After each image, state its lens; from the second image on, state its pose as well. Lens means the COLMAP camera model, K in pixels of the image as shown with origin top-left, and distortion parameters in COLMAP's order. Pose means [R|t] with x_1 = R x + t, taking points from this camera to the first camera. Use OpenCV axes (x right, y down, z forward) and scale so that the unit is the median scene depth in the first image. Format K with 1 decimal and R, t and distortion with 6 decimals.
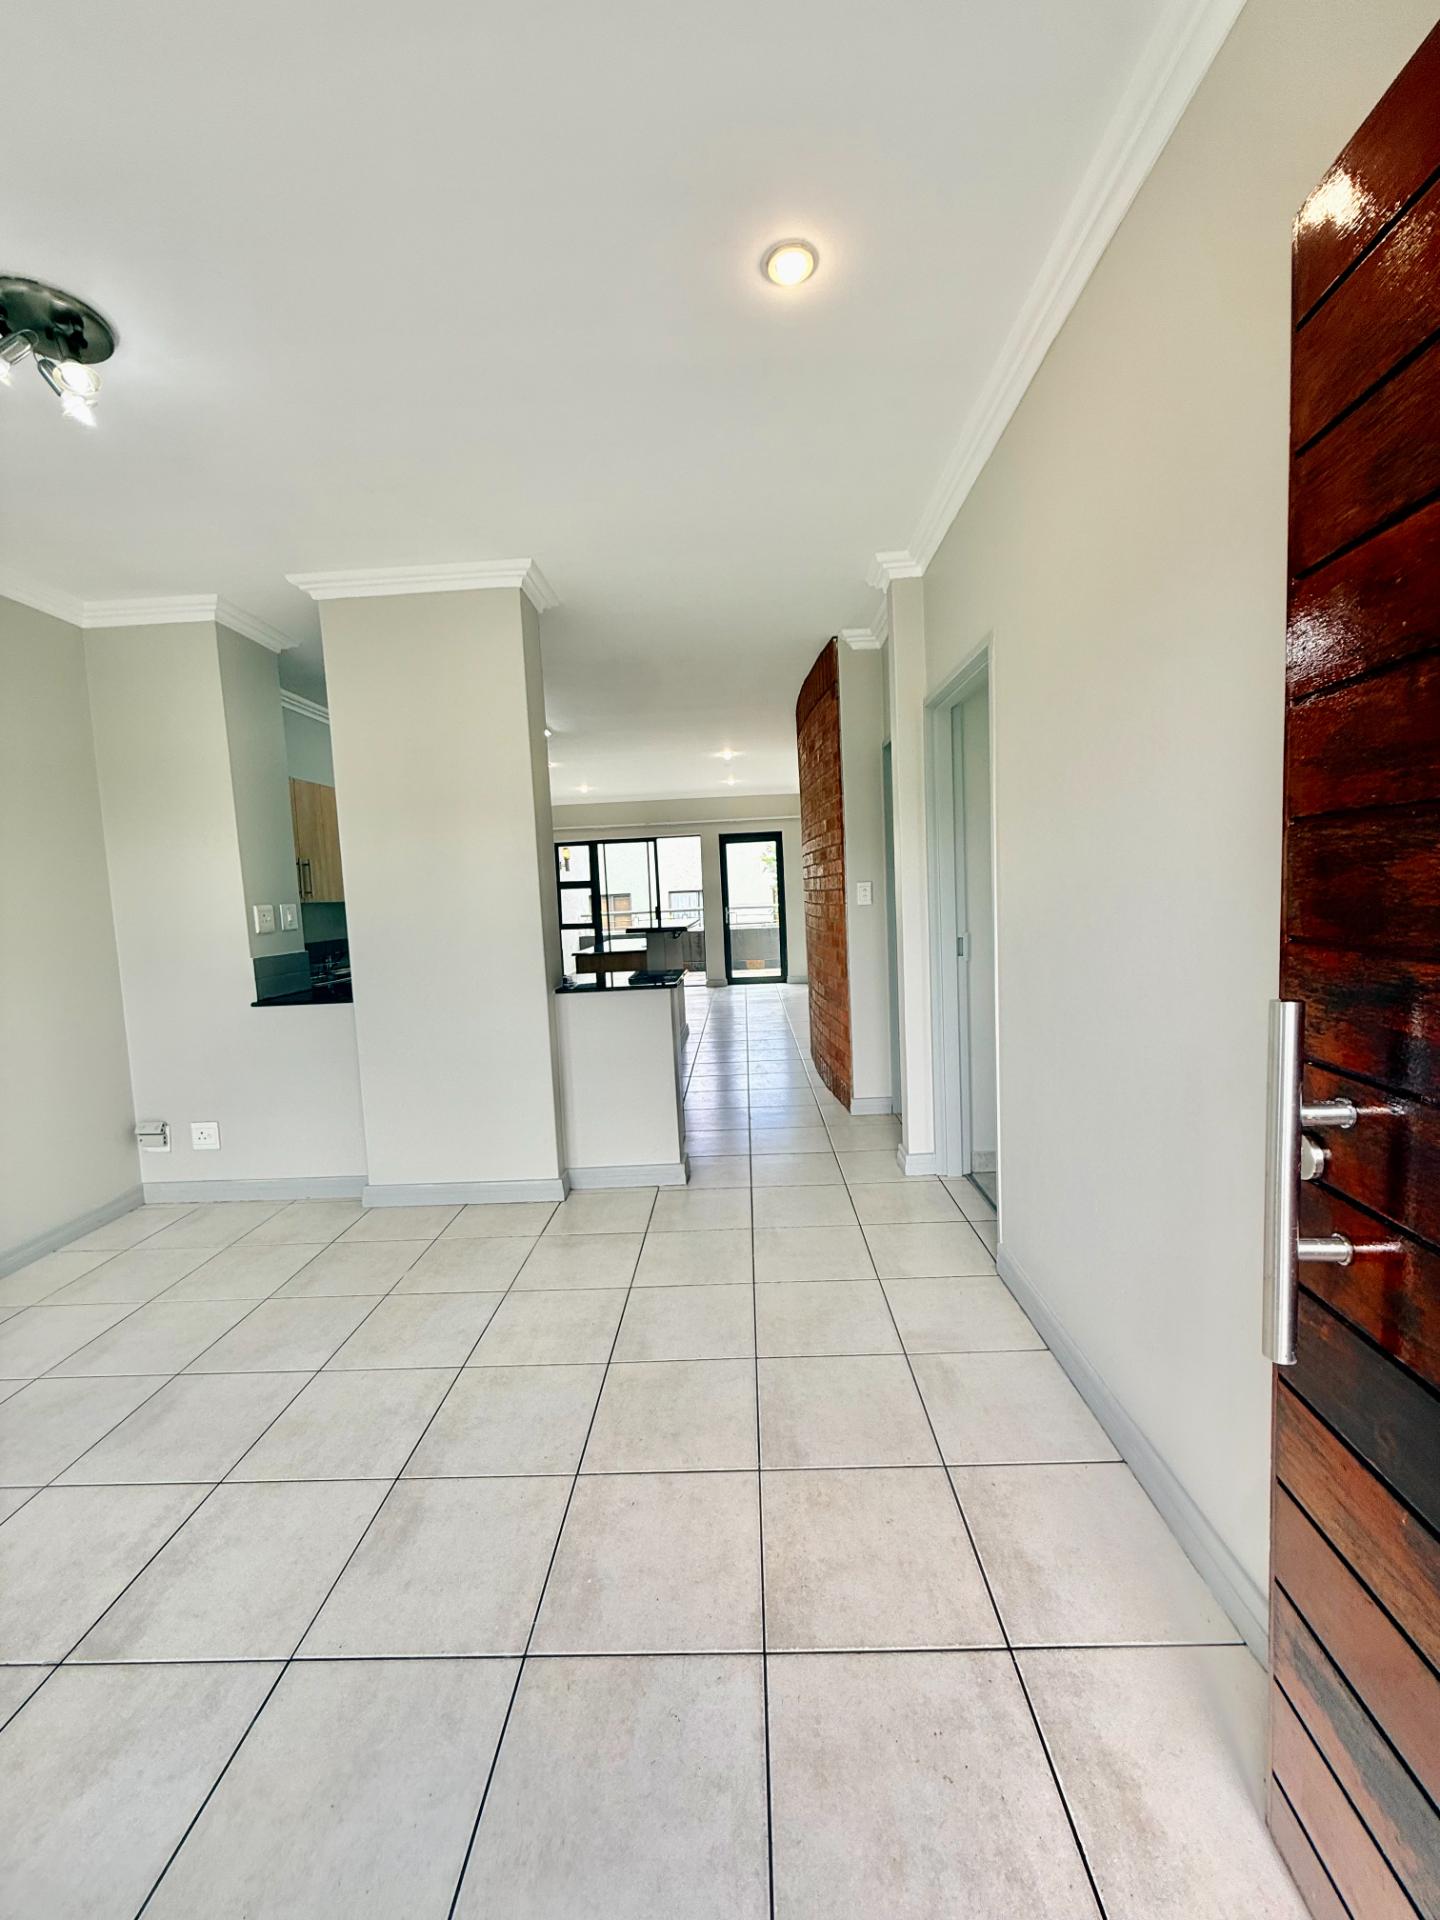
lens RADIAL K [[764.7, 0, 722.1], [0, 764.7, 953.4], [0, 0, 1]] dist [-0.000804, 0.000790]
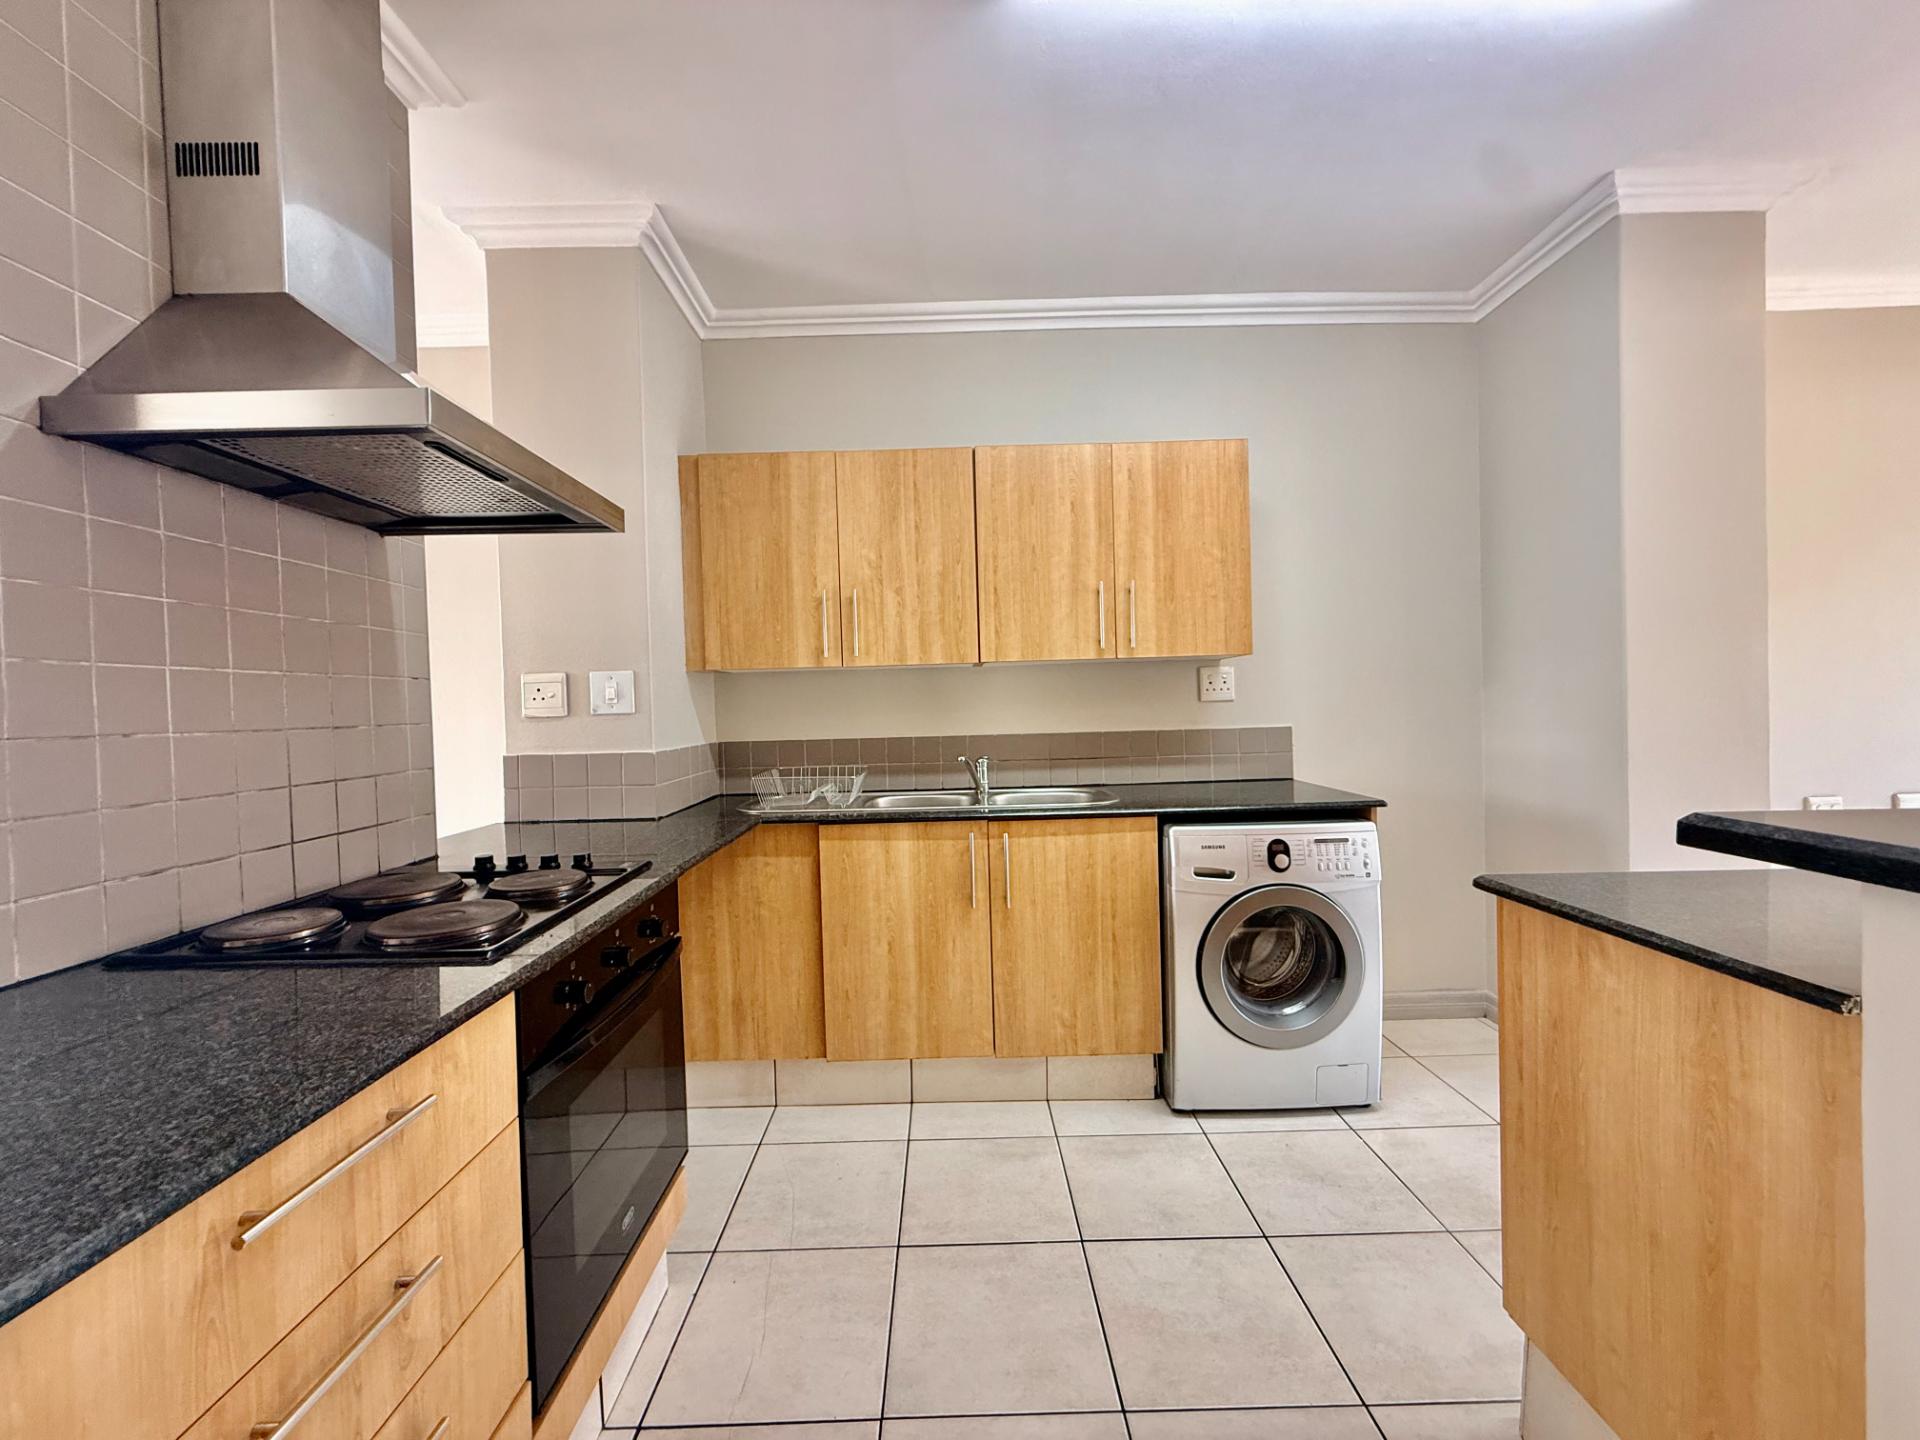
lens RADIAL K [[764.7, 0, 953.7], [0, 764.7, 719.4], [0, 0, 1]] dist [-0.000804, 0.000790]
pose [[0.032799, 0.067753, -0.997163, 0.033784], [-0.054387, 0.996342, 0.065908, -0.069668], [0.997981, 0.052071, 0.036364, 1.080704]]
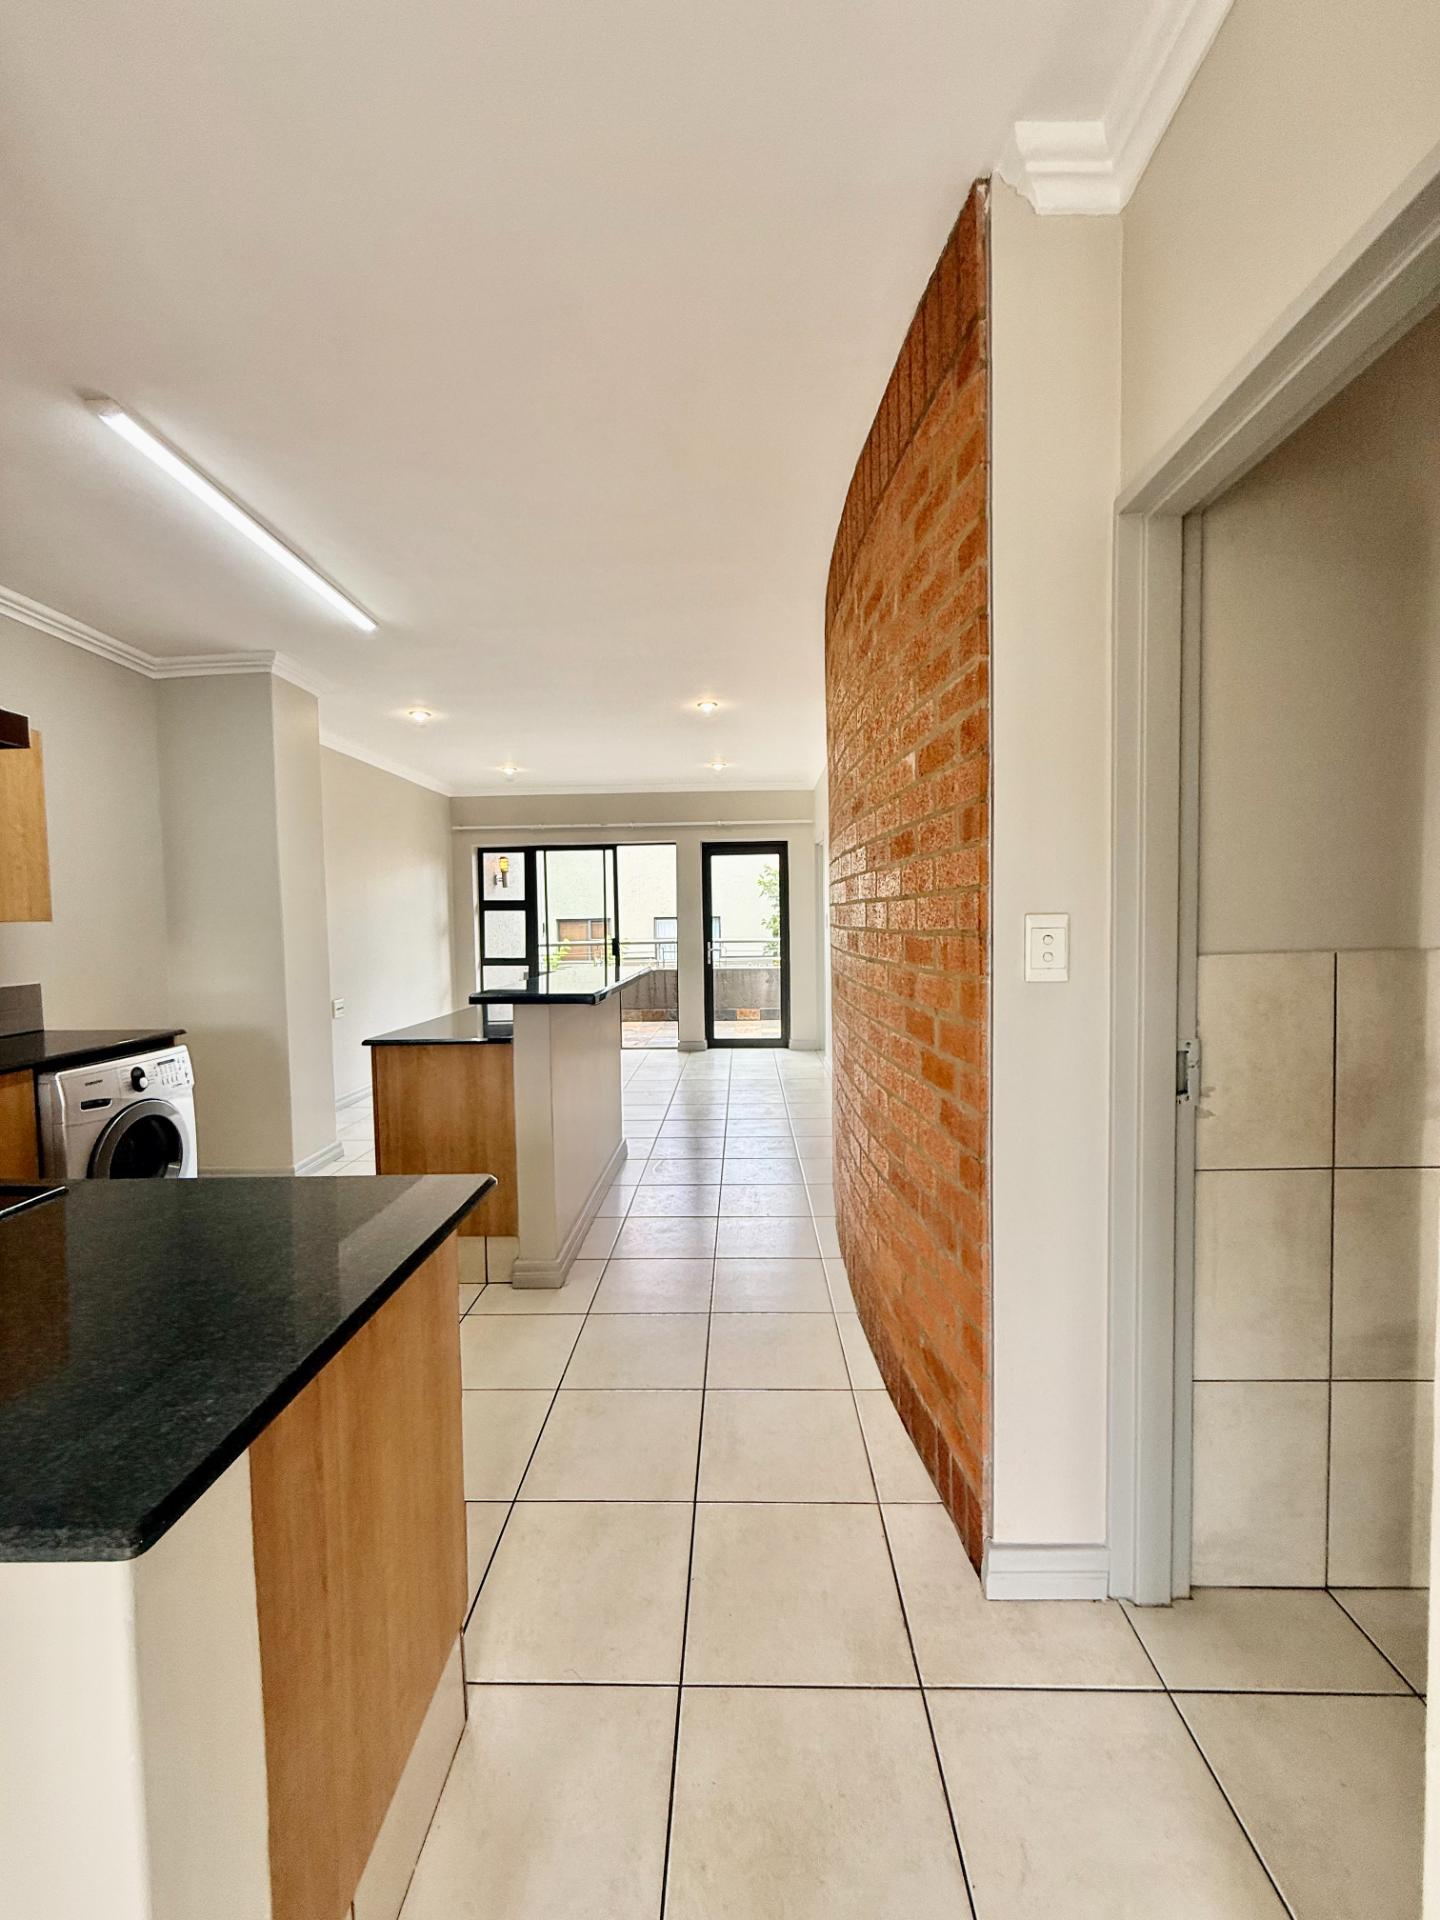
lens RADIAL K [[764.7, 0, 722.1], [0, 764.7, 953.4], [0, 0, 1]] dist [-0.000804, 0.000790]
pose [[0.999531, 0.030591, 0.001626, 0.042081], [-0.030515, 0.998916, -0.035158, -0.059260], [-0.002700, 0.035091, 0.999380, 0.656474]]
